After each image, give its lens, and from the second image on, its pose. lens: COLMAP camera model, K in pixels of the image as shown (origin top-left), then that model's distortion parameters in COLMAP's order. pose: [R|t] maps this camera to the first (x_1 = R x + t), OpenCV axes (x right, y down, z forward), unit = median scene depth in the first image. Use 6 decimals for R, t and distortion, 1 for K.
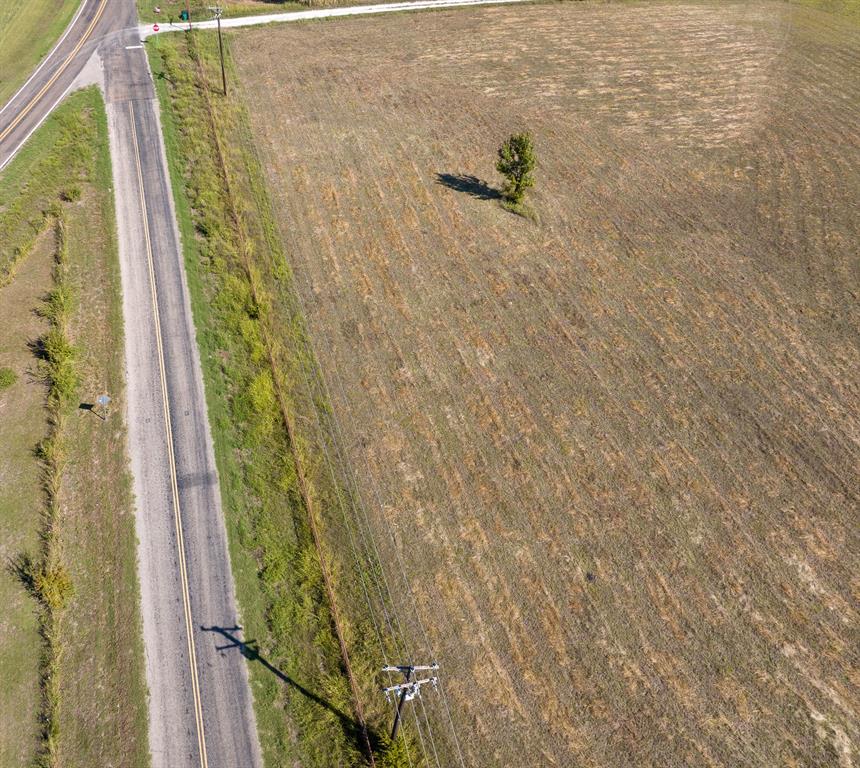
lens RADIAL K [[716.4, 0, 350.9], [0, 716.4, 388.3], [0, 0, 1]] dist [-0.058725, 0.035413]
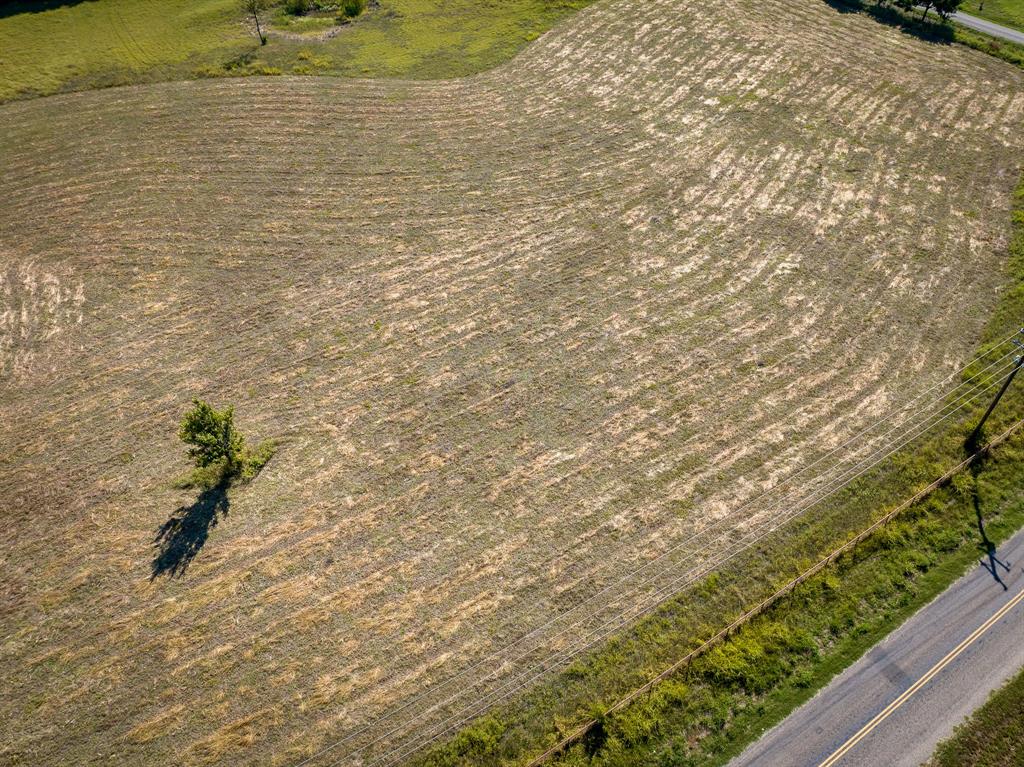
lens RADIAL K [[718.6, 0, 512.2], [0, 718.6, 381.5], [0, 0, 1]] dist [-0.040913, 0.016694]
pose [[-0.306576, -0.688904, 0.656828, -0.376070], [0.685452, 0.319002, 0.654517, -0.811192], [-0.660429, 0.650883, 0.374412, 0.707203]]
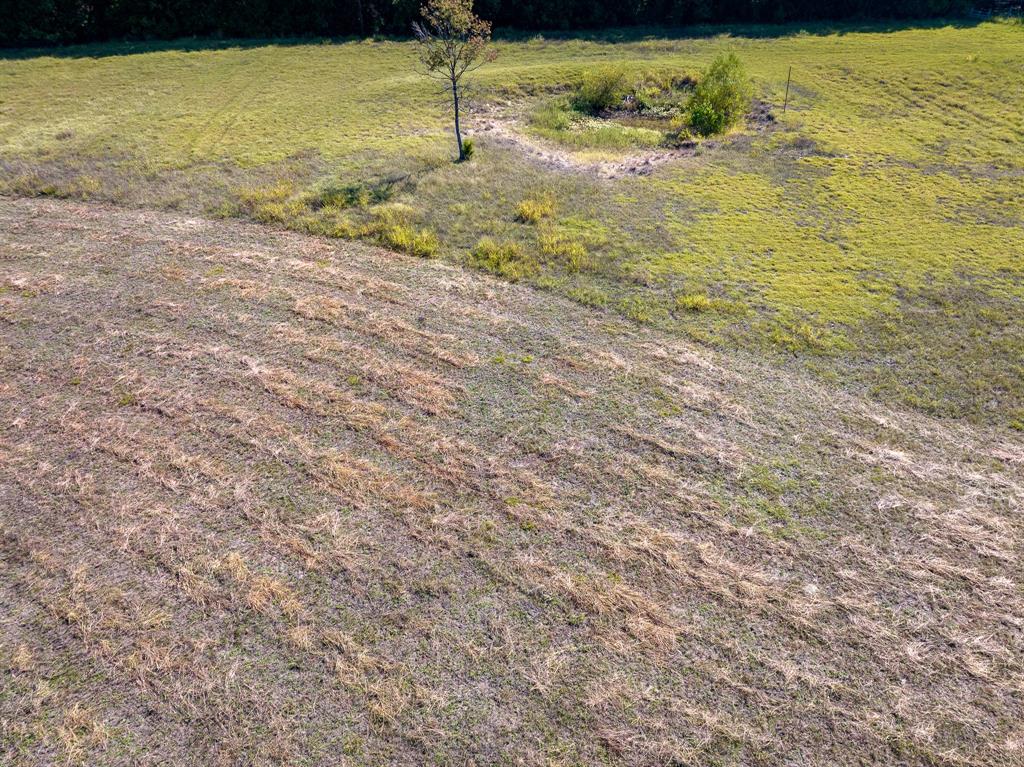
lens RADIAL K [[718.6, 0, 515.3], [0, 718.6, 381.9], [0, 0, 1]] dist [-0.040913, 0.016694]
pose [[0.158038, -0.601137, 0.783364, 1.161190], [0.715605, 0.616373, 0.328624, -0.315208], [-0.680392, 0.508644, 0.527587, 0.986238]]
